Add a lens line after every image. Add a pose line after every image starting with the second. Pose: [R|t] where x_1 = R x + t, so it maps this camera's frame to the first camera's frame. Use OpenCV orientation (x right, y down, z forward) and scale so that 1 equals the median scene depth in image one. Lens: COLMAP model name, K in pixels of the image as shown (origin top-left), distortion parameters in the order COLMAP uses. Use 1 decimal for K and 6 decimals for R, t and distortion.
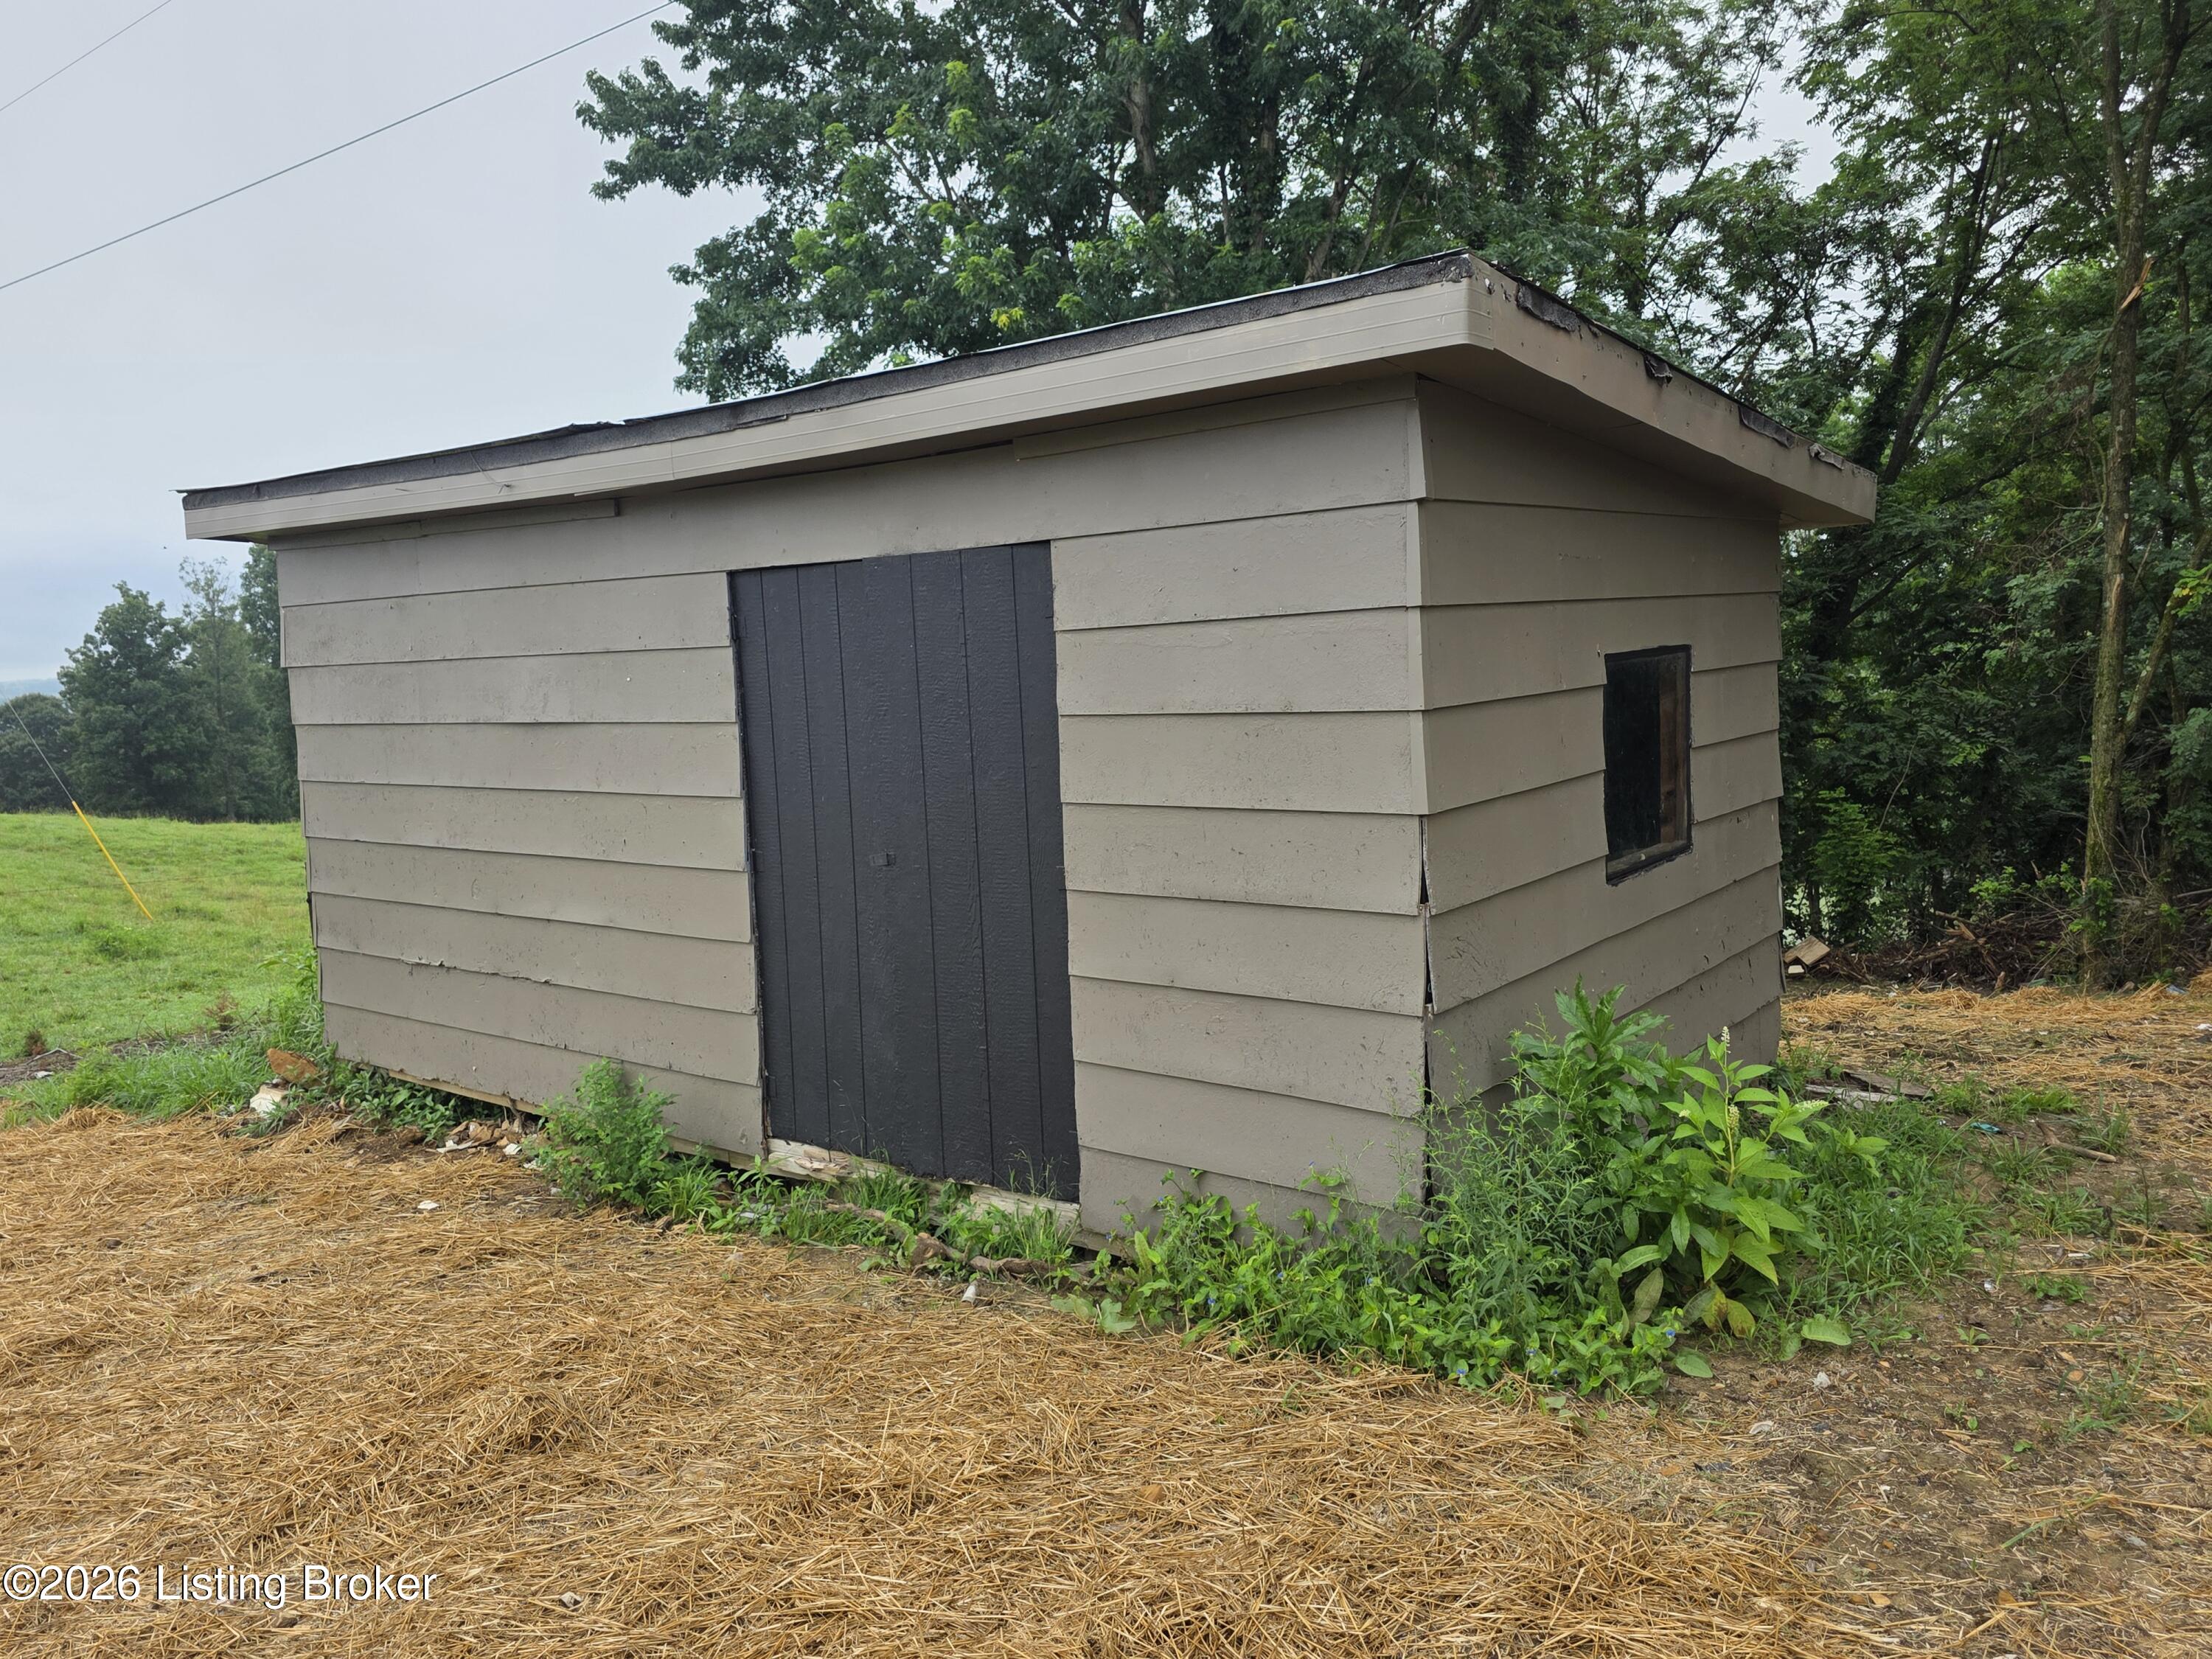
lens RADIAL K [[1629.2, 0, 1106.3], [0, 1629.2, 819.8], [0, 0, 1]] dist [0.065234, 0.000657]
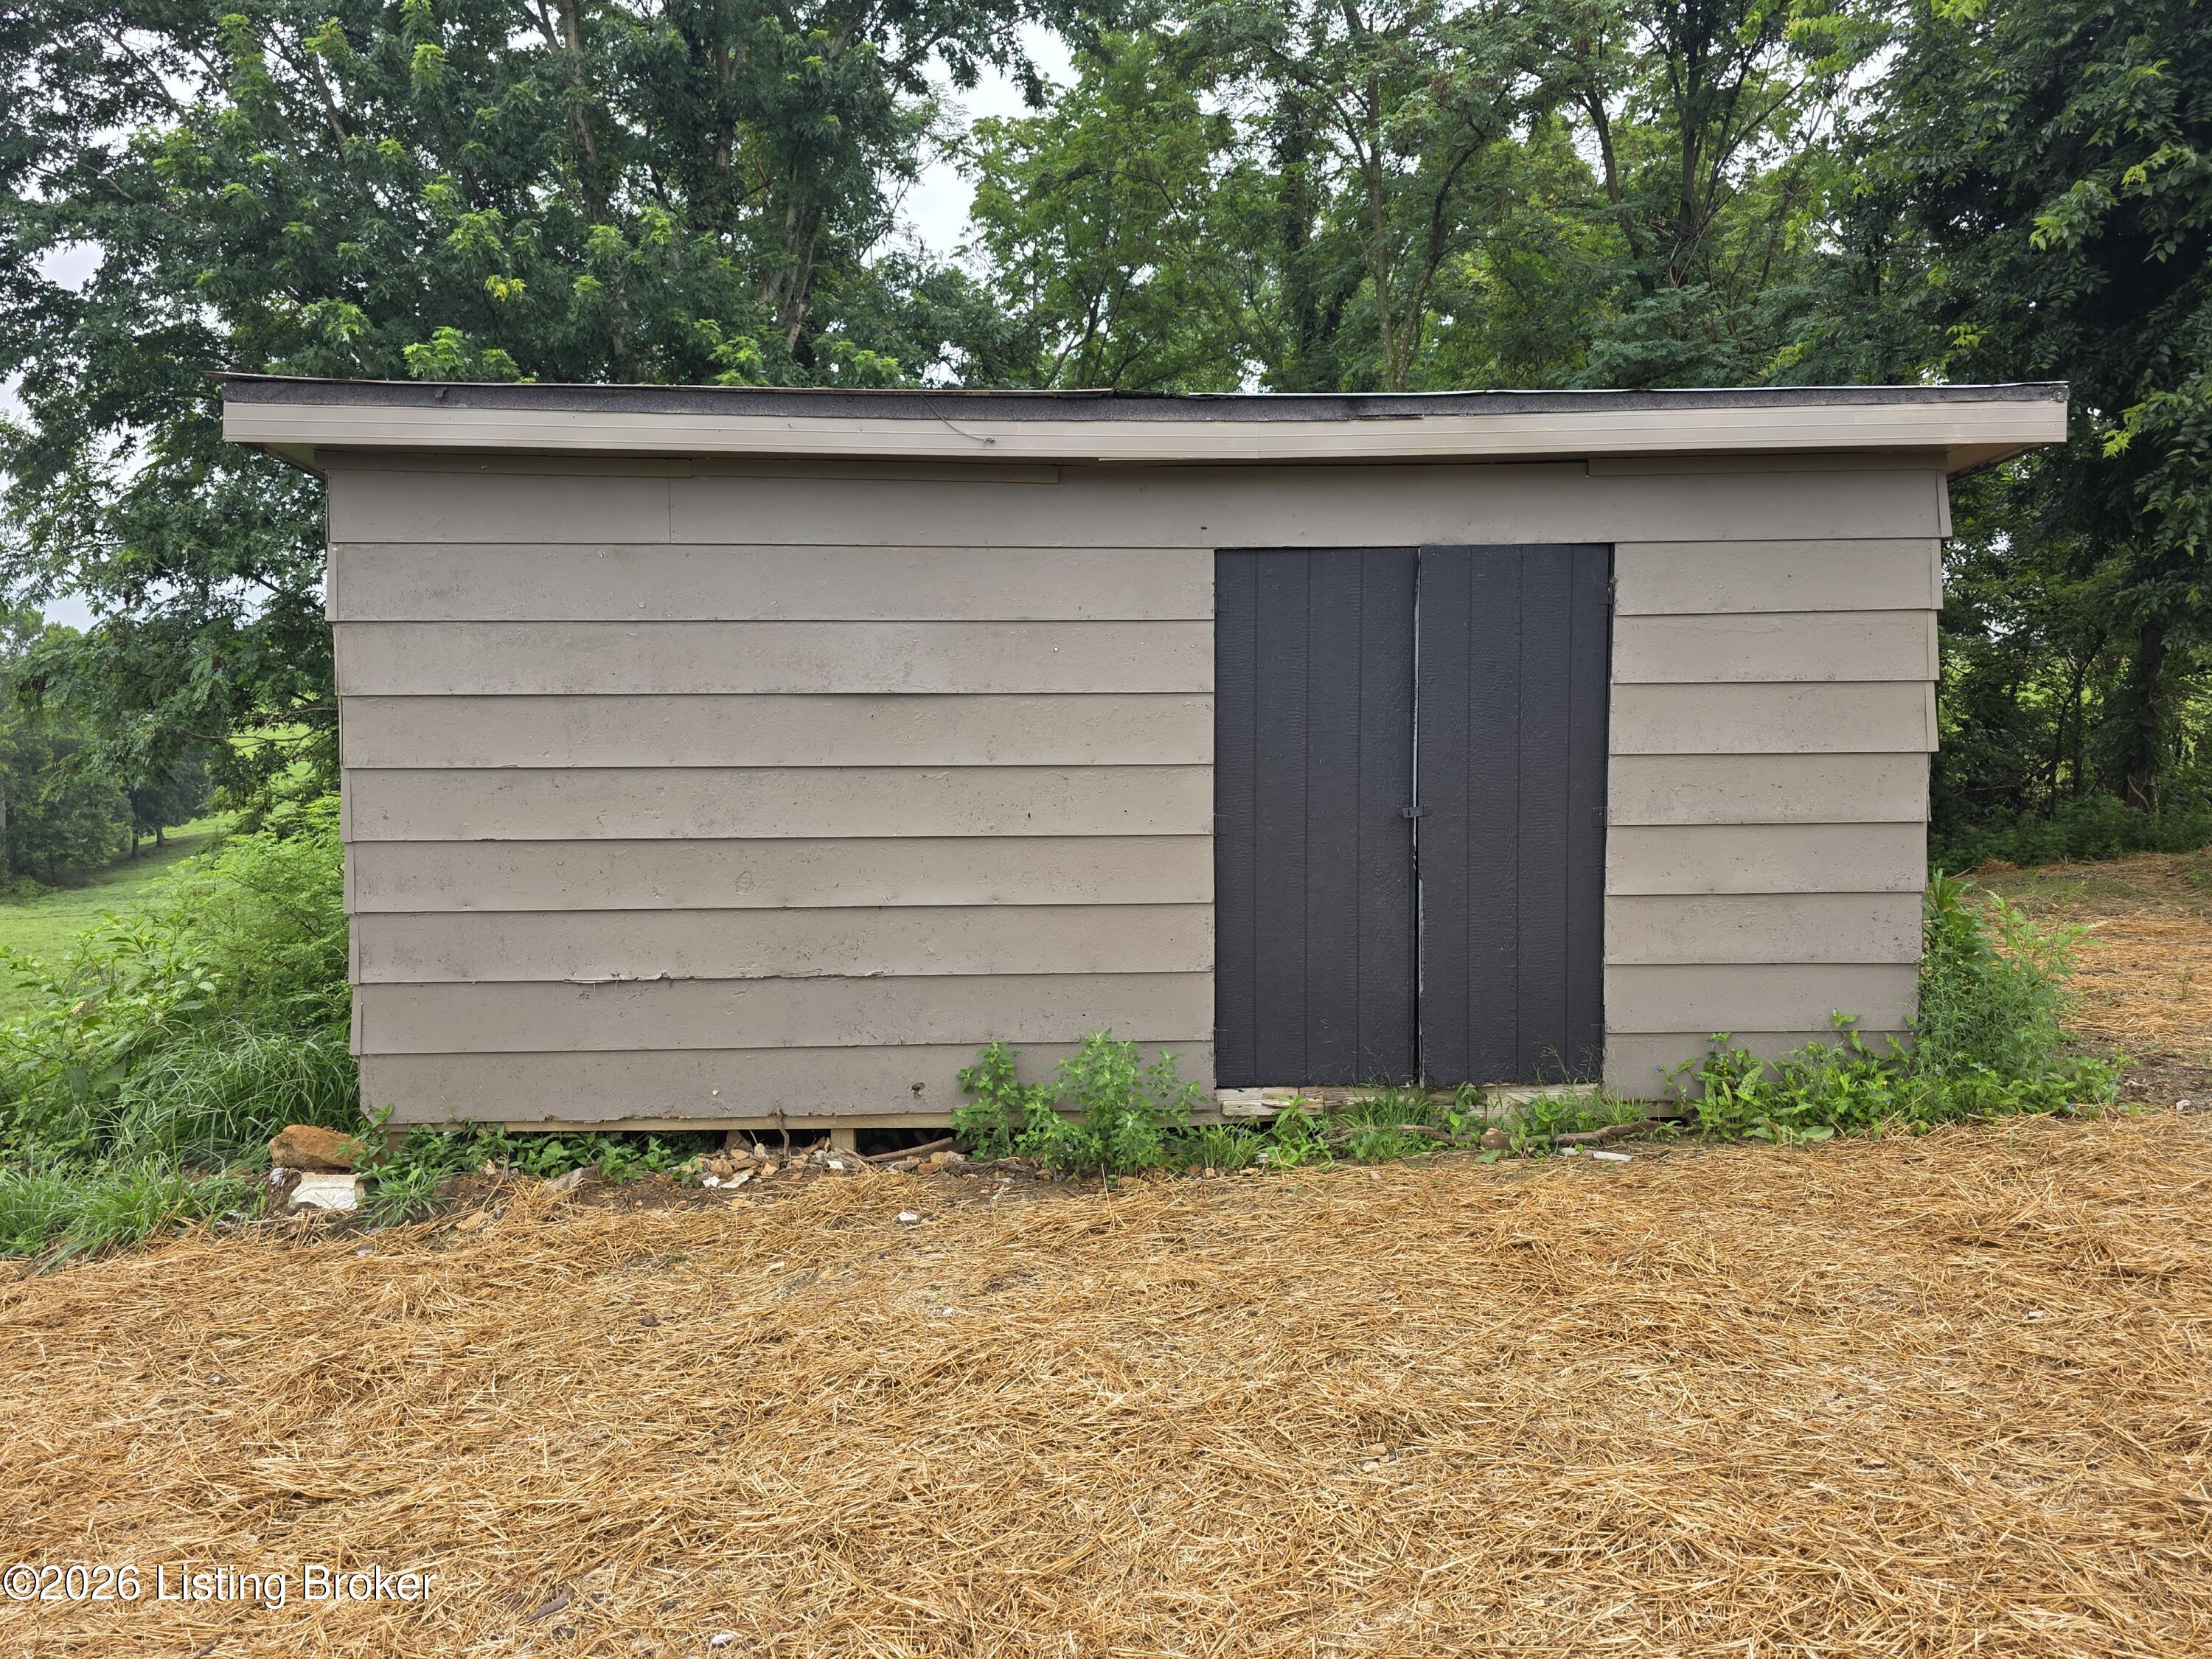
lens RADIAL K [[1608.8, 0, 1106.0], [0, 1608.8, 829.5], [0, 0, 1]] dist [0.051262, -0.000032]
pose [[0.771640, -0.030409, 0.635333, -1.046362], [0.042179, 0.999104, -0.003409, 0.032160], [-0.634660, 0.029428, 0.772231, 0.278241]]
